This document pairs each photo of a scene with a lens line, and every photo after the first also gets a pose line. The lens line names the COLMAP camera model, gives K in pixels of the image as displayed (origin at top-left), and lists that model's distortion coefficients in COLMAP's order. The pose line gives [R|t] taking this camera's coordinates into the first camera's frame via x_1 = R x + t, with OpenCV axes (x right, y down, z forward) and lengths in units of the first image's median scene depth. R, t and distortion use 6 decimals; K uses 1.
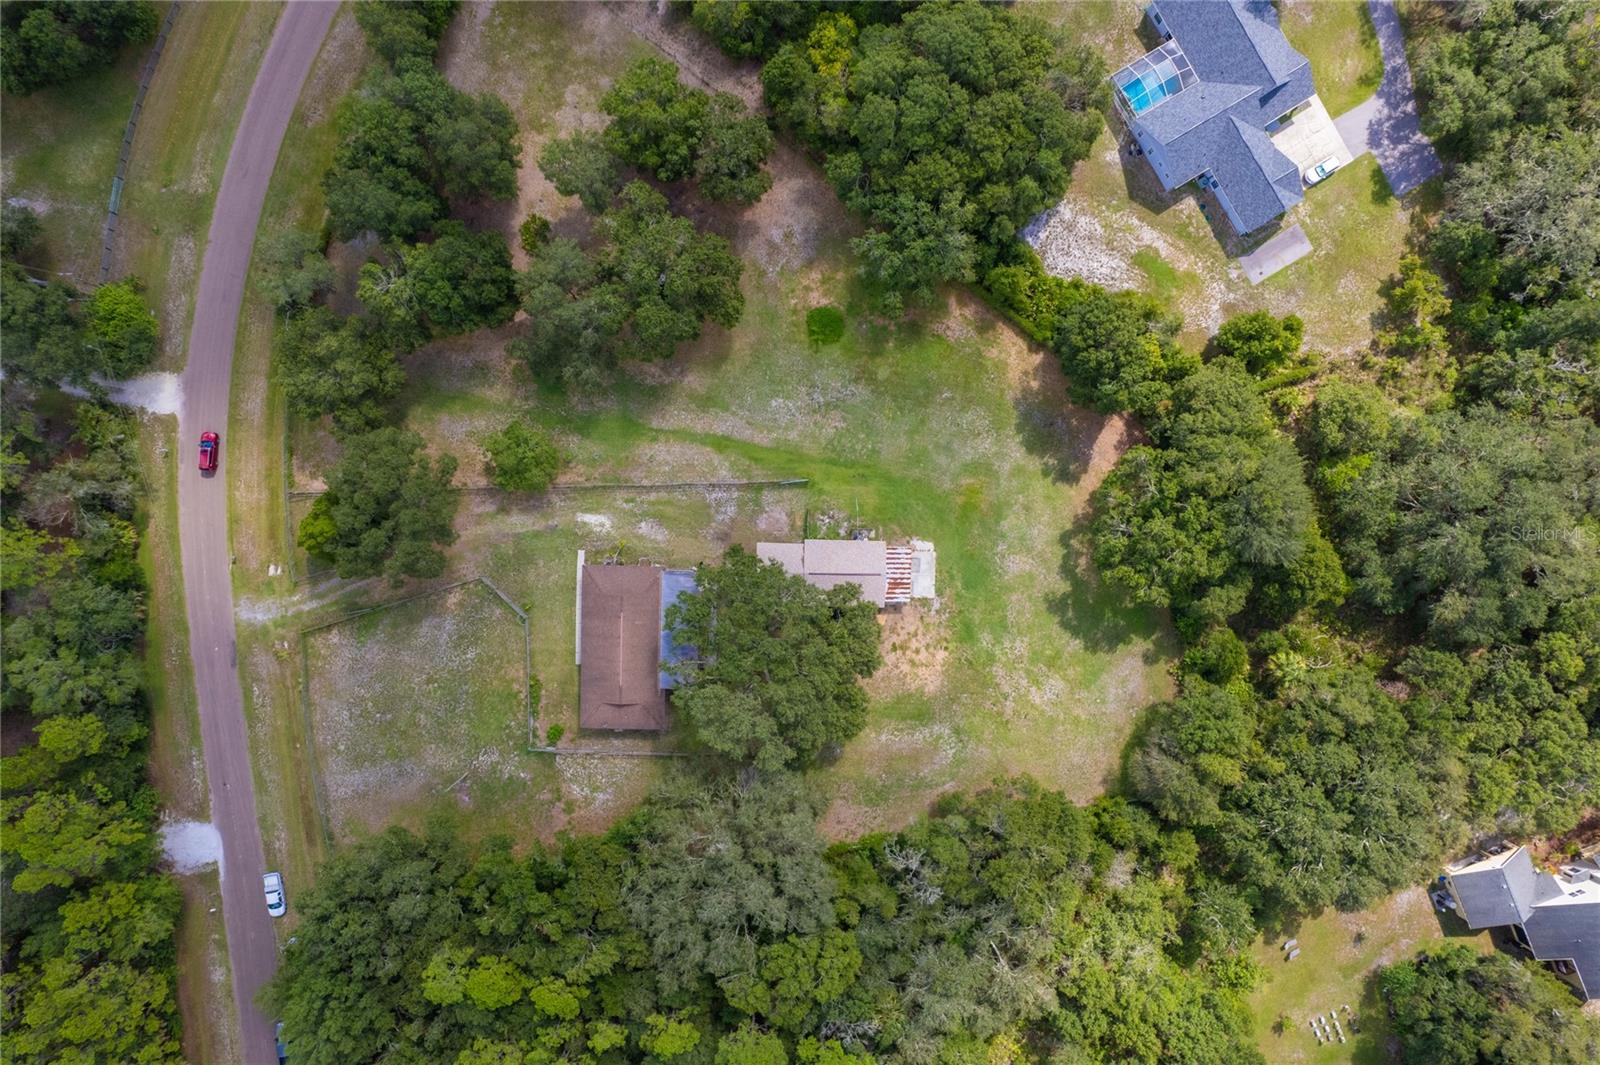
lens RADIAL K [[1030.9, 0, 815.3], [0, 1030.9, 526.0], [0, 0, 1]] dist [-0.068909, 0.063414]
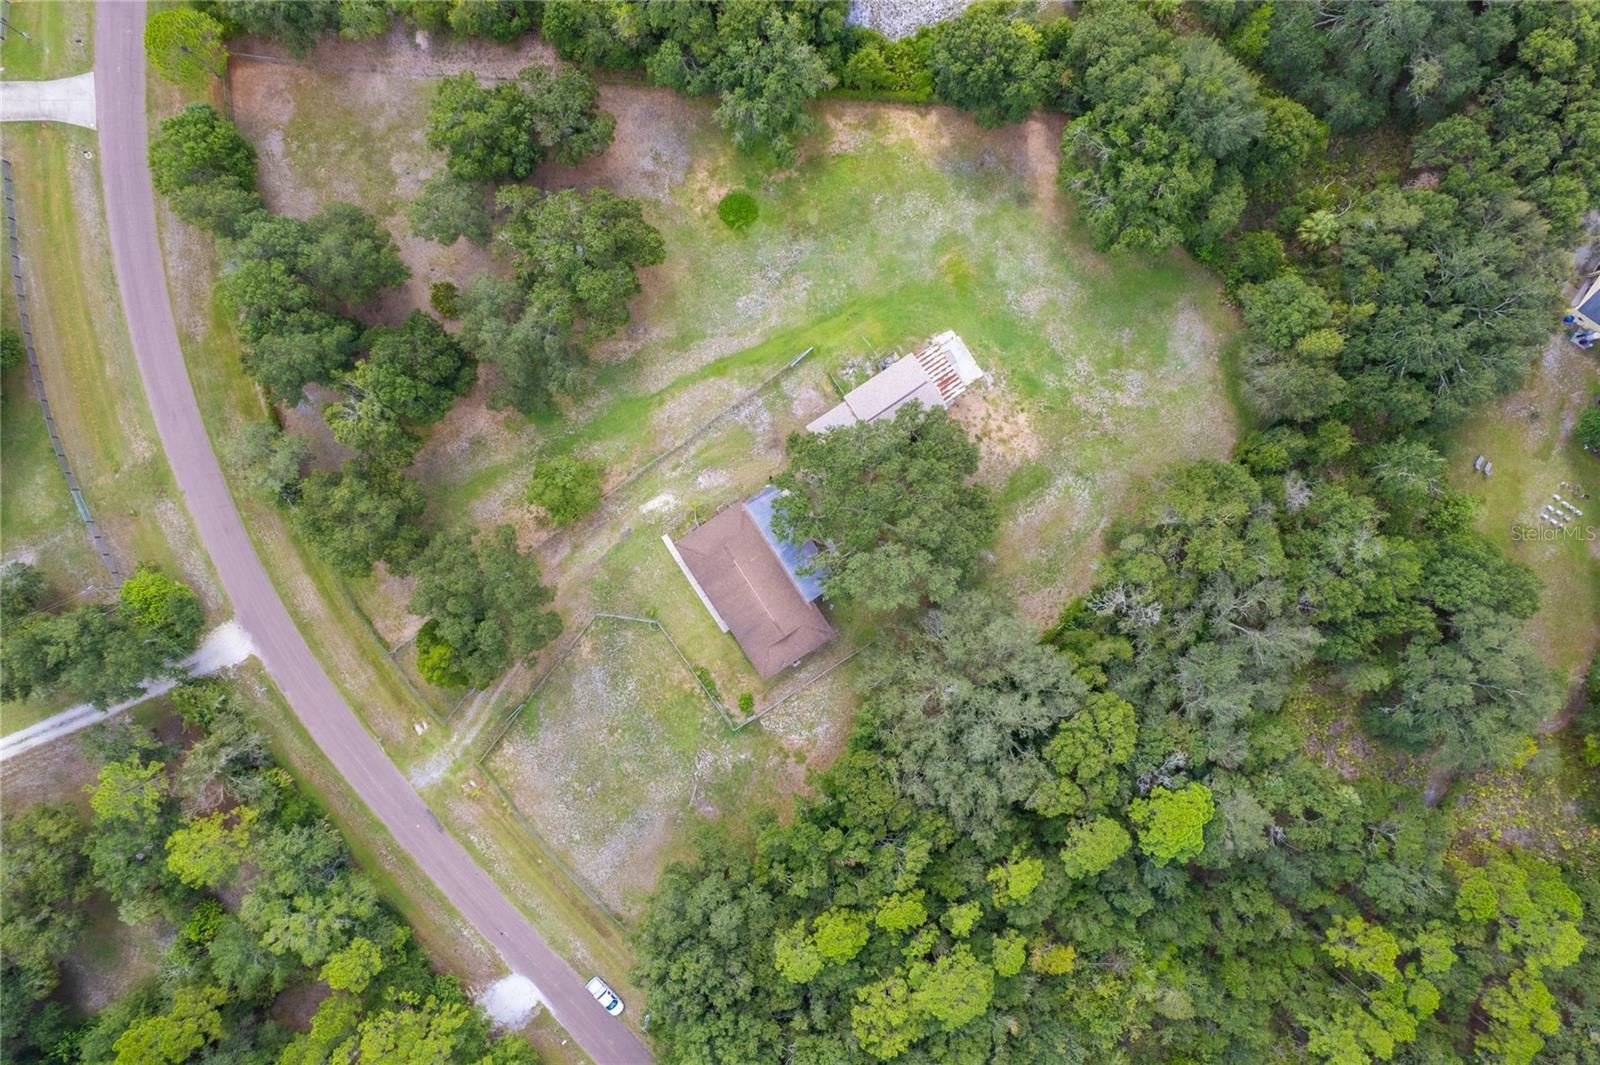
lens RADIAL K [[1030.9, 0, 803.3], [0, 1030.9, 533.7], [0, 0, 1]] dist [-0.068909, 0.063414]
pose [[0.824137, -0.566186, -0.015211, -0.105177], [0.566284, 0.824205, 0.002773, 0.100299], [0.010967, -0.010899, 0.999880, 0.005465]]
